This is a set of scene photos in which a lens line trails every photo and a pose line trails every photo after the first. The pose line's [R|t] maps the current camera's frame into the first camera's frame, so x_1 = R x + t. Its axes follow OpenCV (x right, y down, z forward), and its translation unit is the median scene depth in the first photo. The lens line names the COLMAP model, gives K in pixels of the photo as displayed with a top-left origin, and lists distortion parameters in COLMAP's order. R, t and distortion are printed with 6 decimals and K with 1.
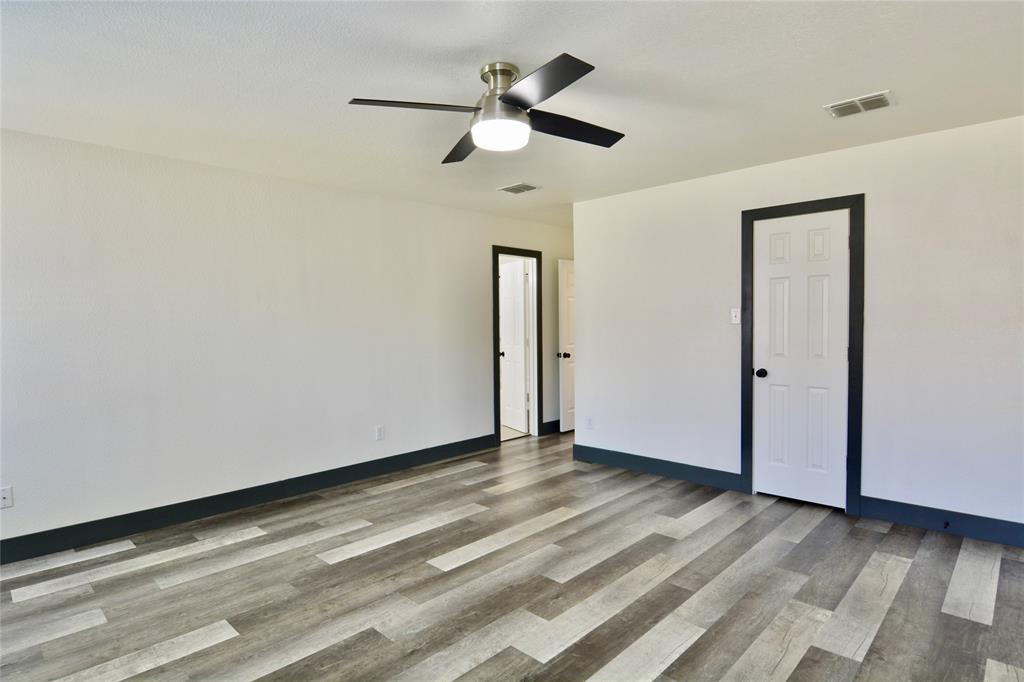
lens RADIAL K [[546.3, 0, 502.3], [0, 546.3, 342.6], [0, 0, 1]] dist [-0.010584, -0.002994]
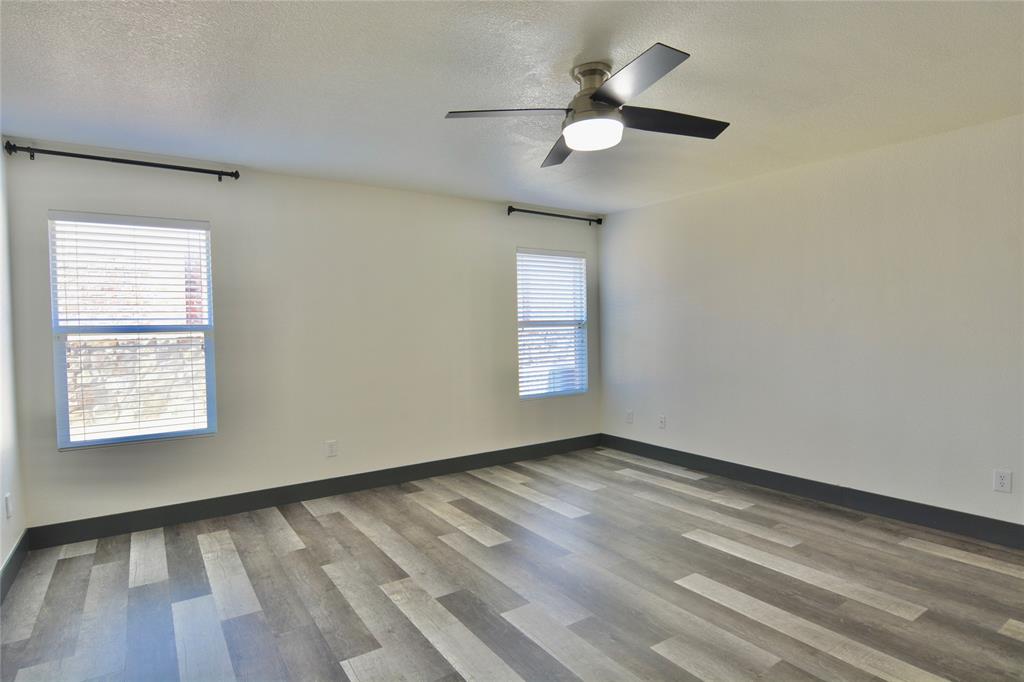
lens RADIAL K [[546.3, 0, 502.3], [0, 546.3, 342.6], [0, 0, 1]] dist [-0.010584, -0.002994]
pose [[-0.207884, 0.046419, -0.977051, 0.696376], [-0.016372, 0.998568, 0.050925, -0.032242], [0.978016, 0.026582, -0.206827, 0.717804]]
